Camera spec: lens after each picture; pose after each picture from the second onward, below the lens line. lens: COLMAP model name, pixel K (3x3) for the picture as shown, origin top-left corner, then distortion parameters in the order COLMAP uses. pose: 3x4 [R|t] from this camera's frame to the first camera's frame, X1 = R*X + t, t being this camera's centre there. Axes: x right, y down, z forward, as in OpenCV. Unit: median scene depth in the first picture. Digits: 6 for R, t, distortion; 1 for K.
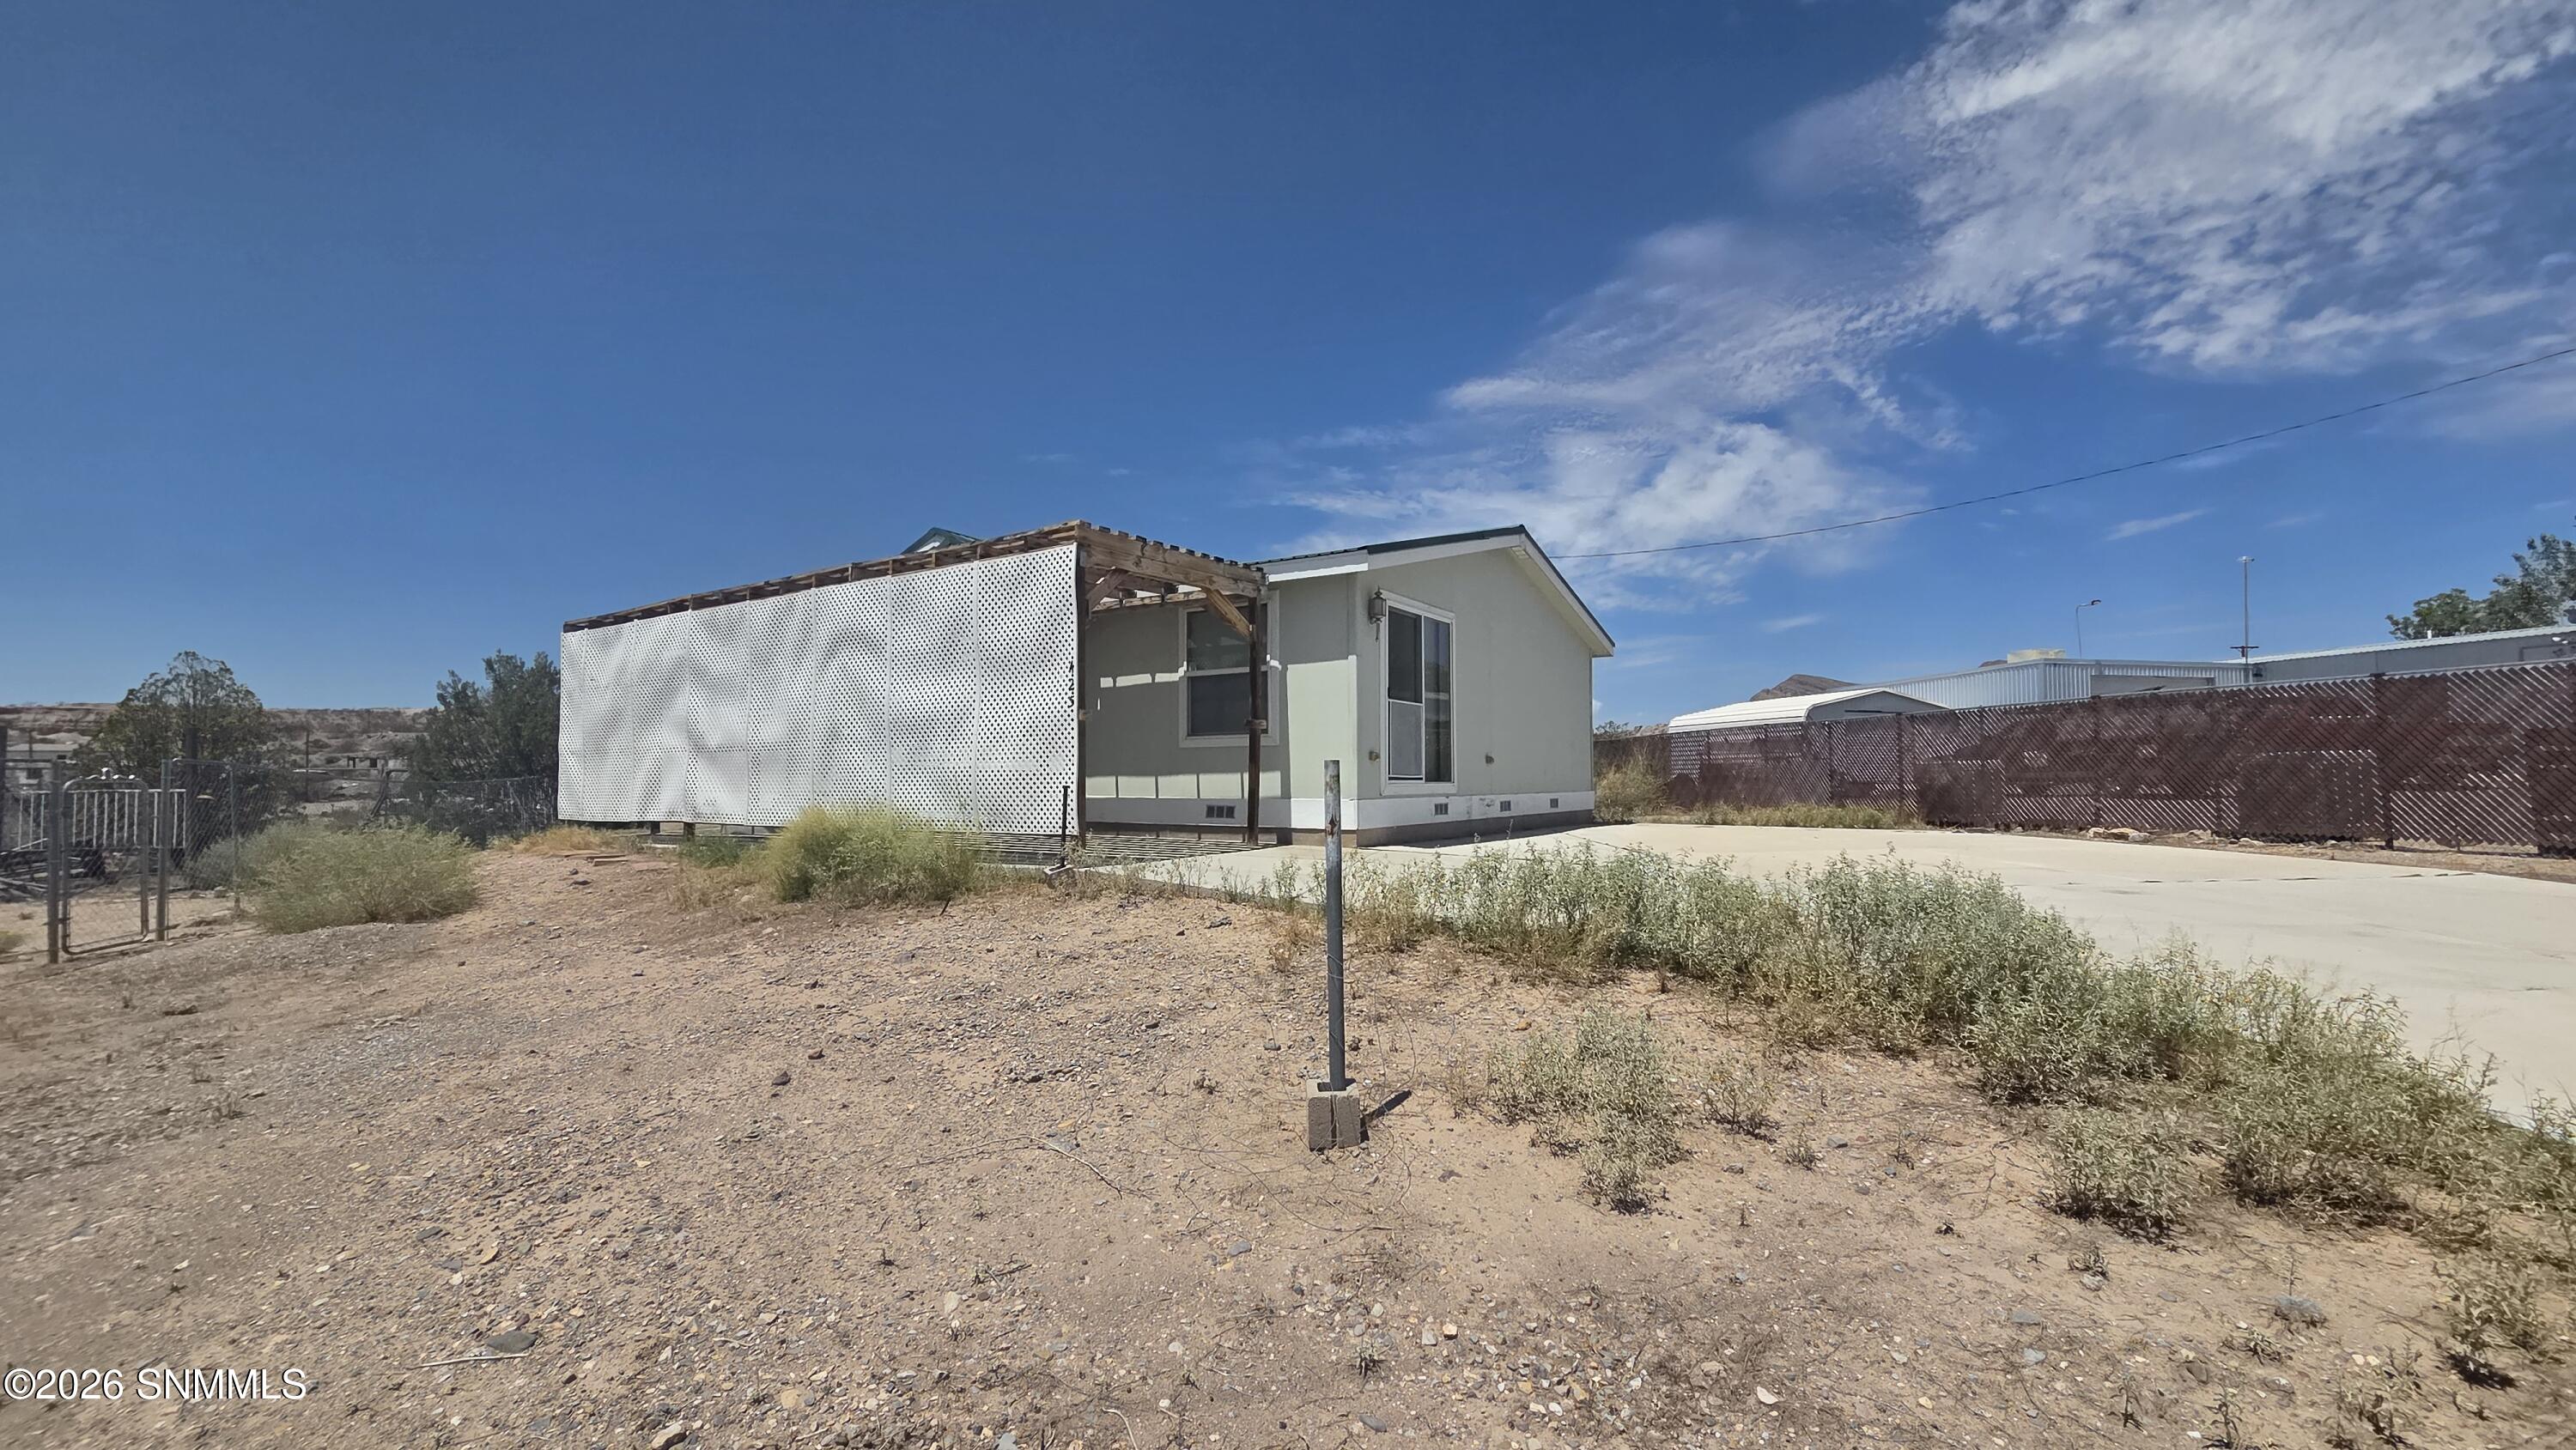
lens RADIAL K [[1055.7, 0, 1286.8], [0, 1055.7, 730.3], [0, 0, 1]] dist [-0.002307, -0.000370]
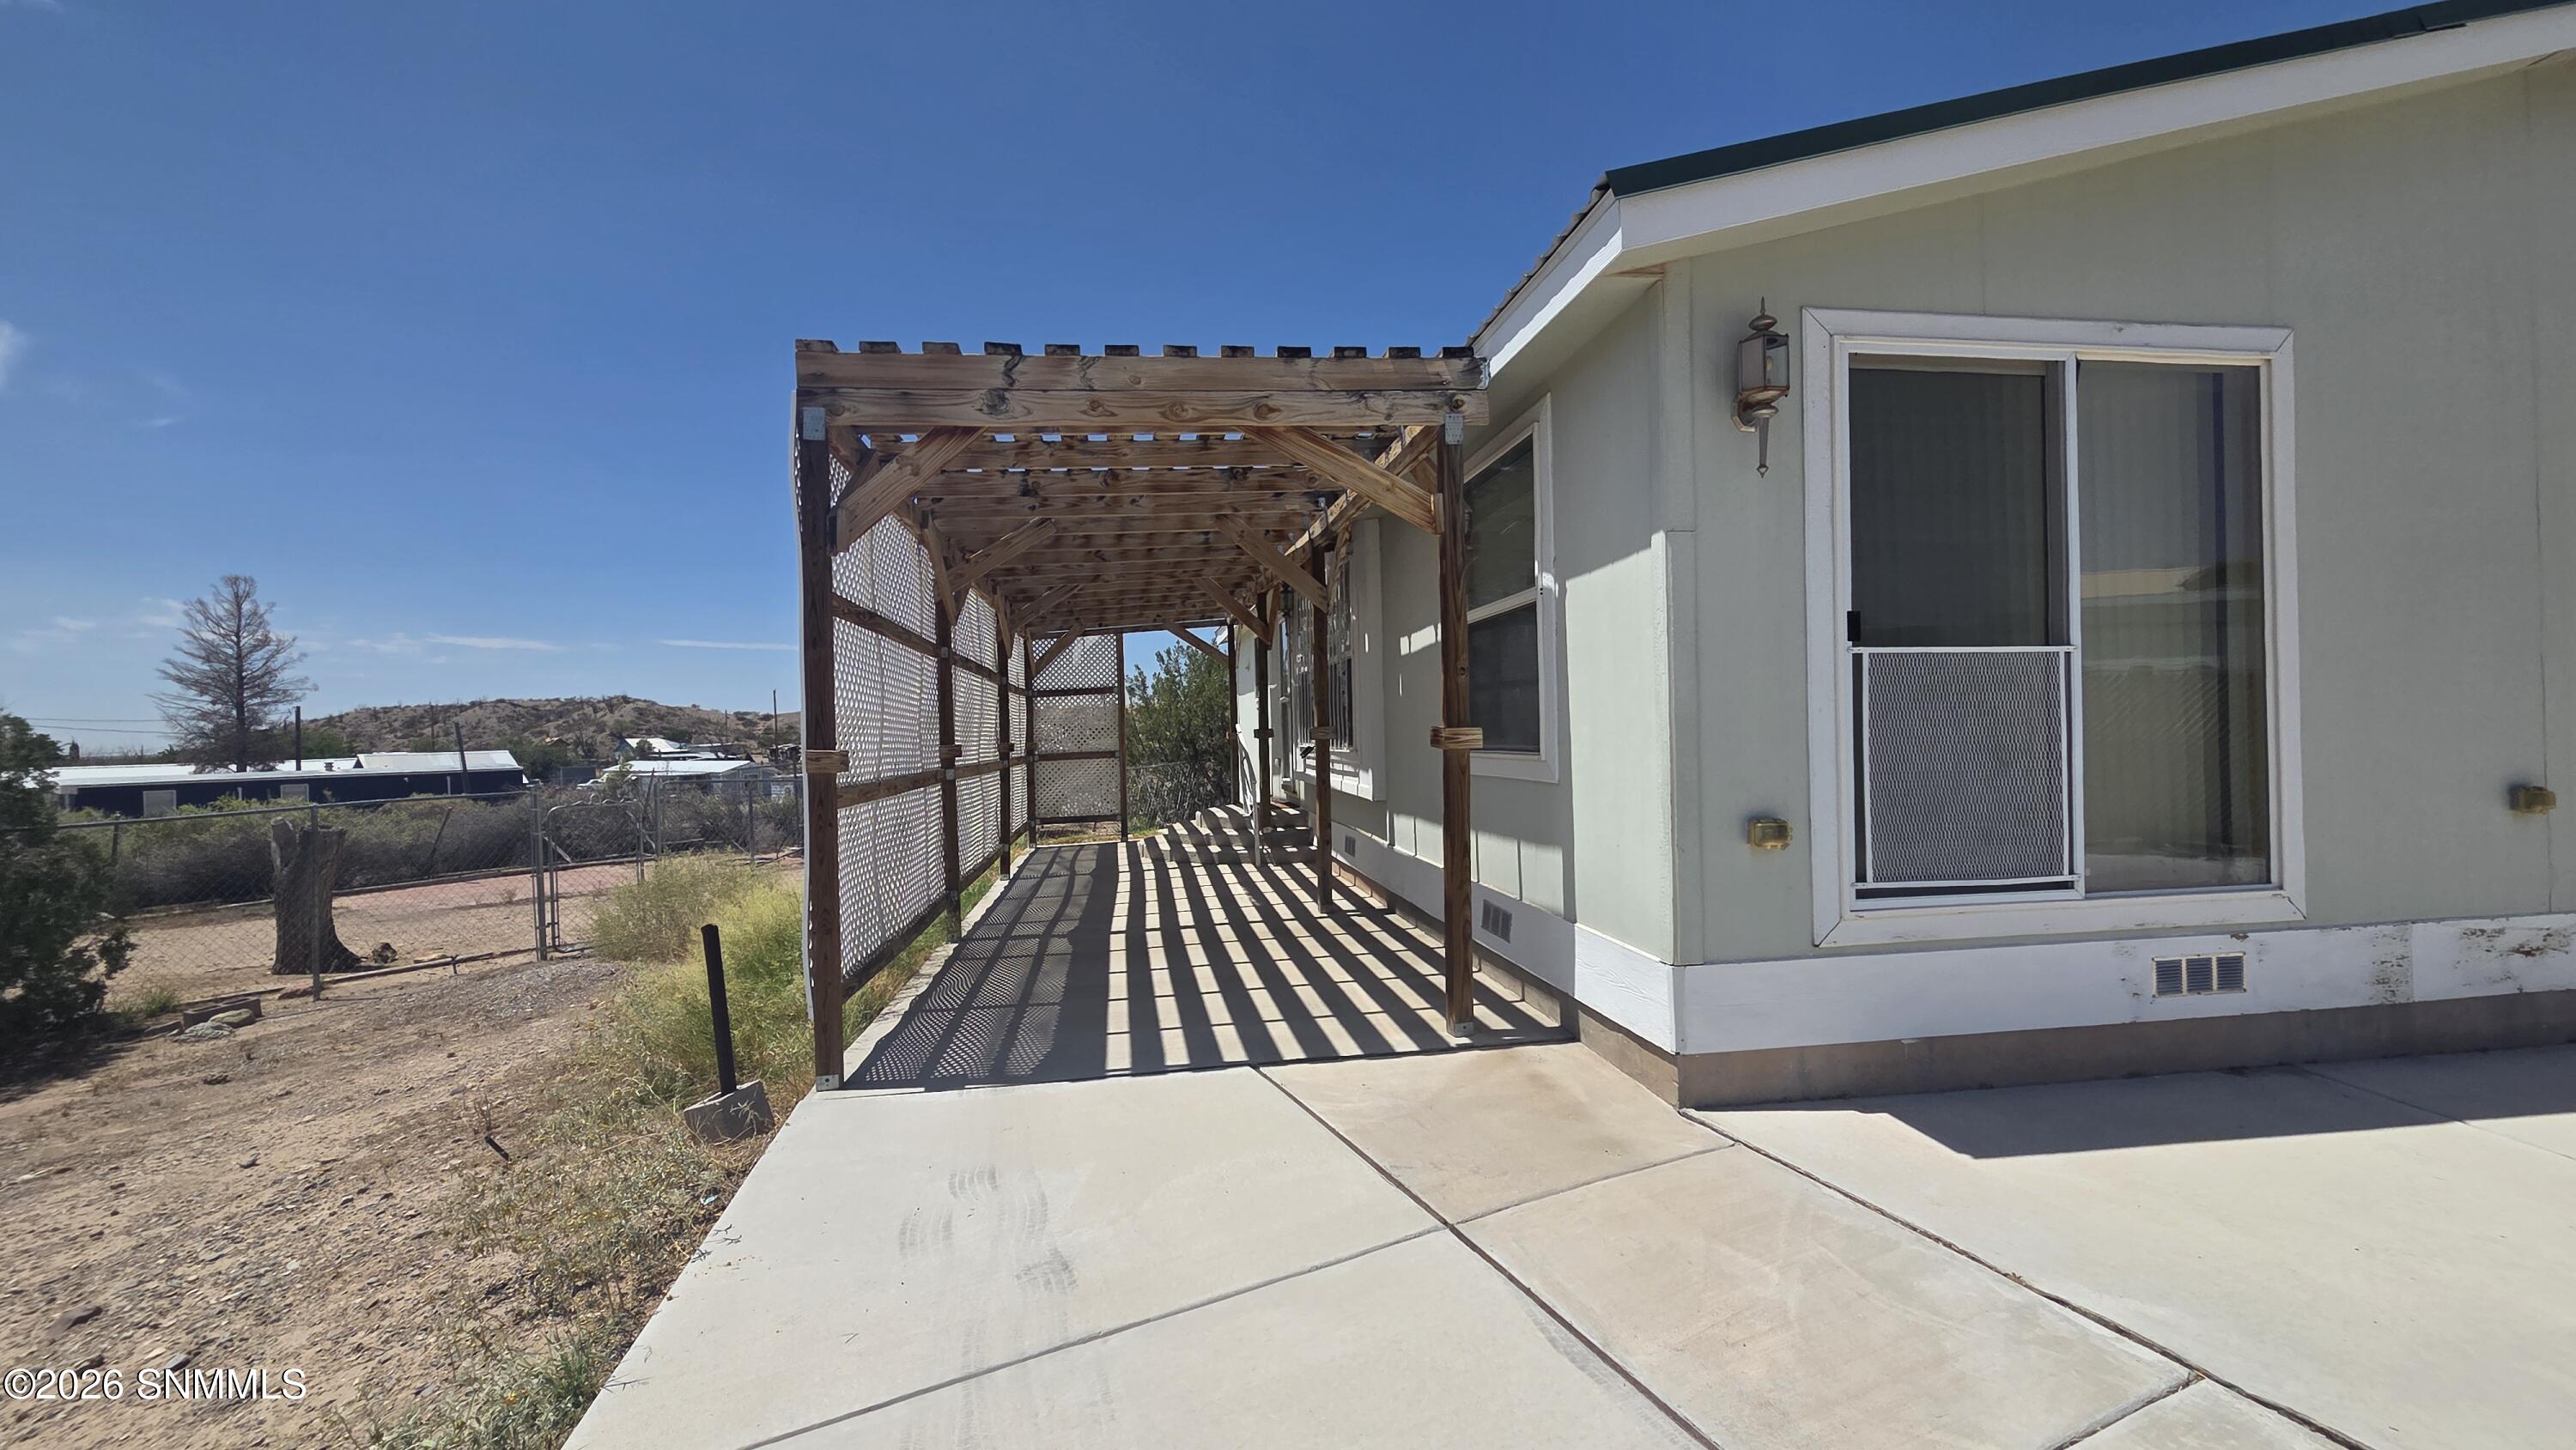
lens RADIAL K [[1055.7, 0, 1279.3], [0, 1055.7, 730.3], [0, 0, 1]] dist [-0.002307, -0.000370]
pose [[0.656828, -0.014277, -0.753906, 0.221100], [0.054986, 0.998066, 0.029004, -0.023019], [0.752033, -0.060505, 0.656342, 0.647703]]
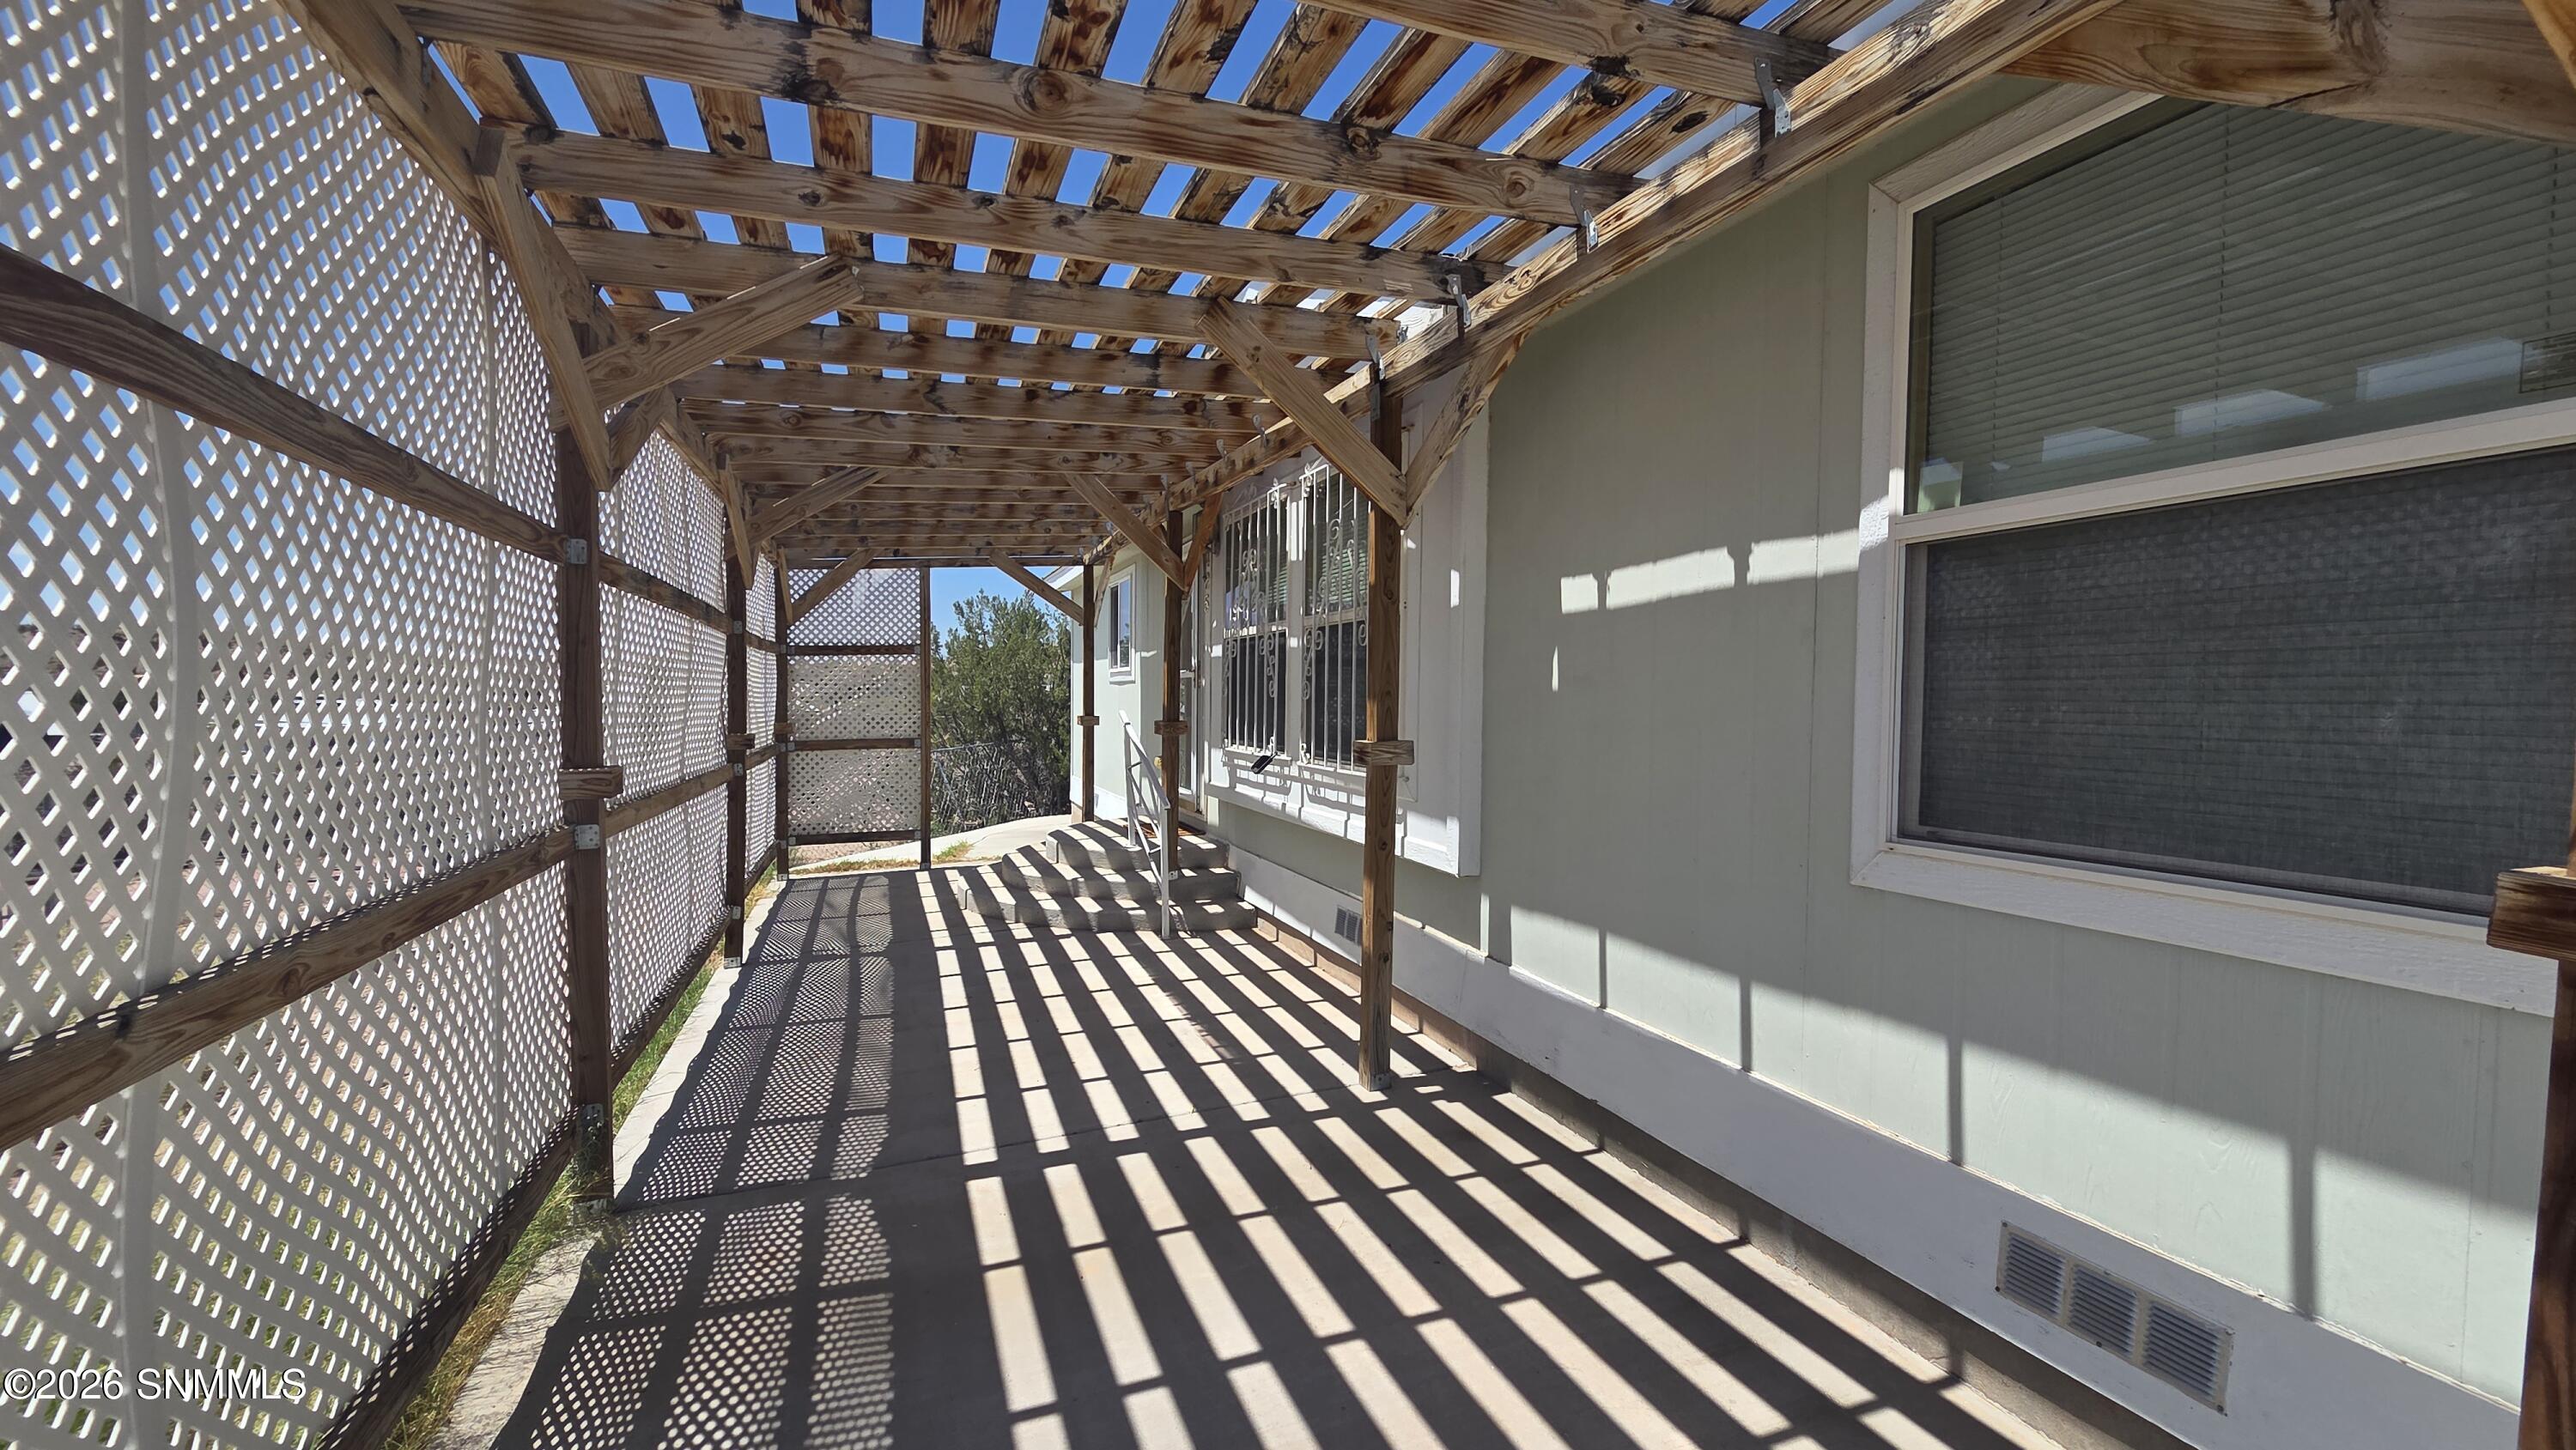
lens RADIAL K [[1055.7, 0, 1285.5], [0, 1055.7, 730.9], [0, 0, 1]] dist [-0.002307, -0.000370]
pose [[0.802874, 0.027999, -0.595490, -0.071503], [0.015701, 0.997557, 0.068072, -0.032234], [0.595941, -0.064003, 0.800473, 0.800306]]
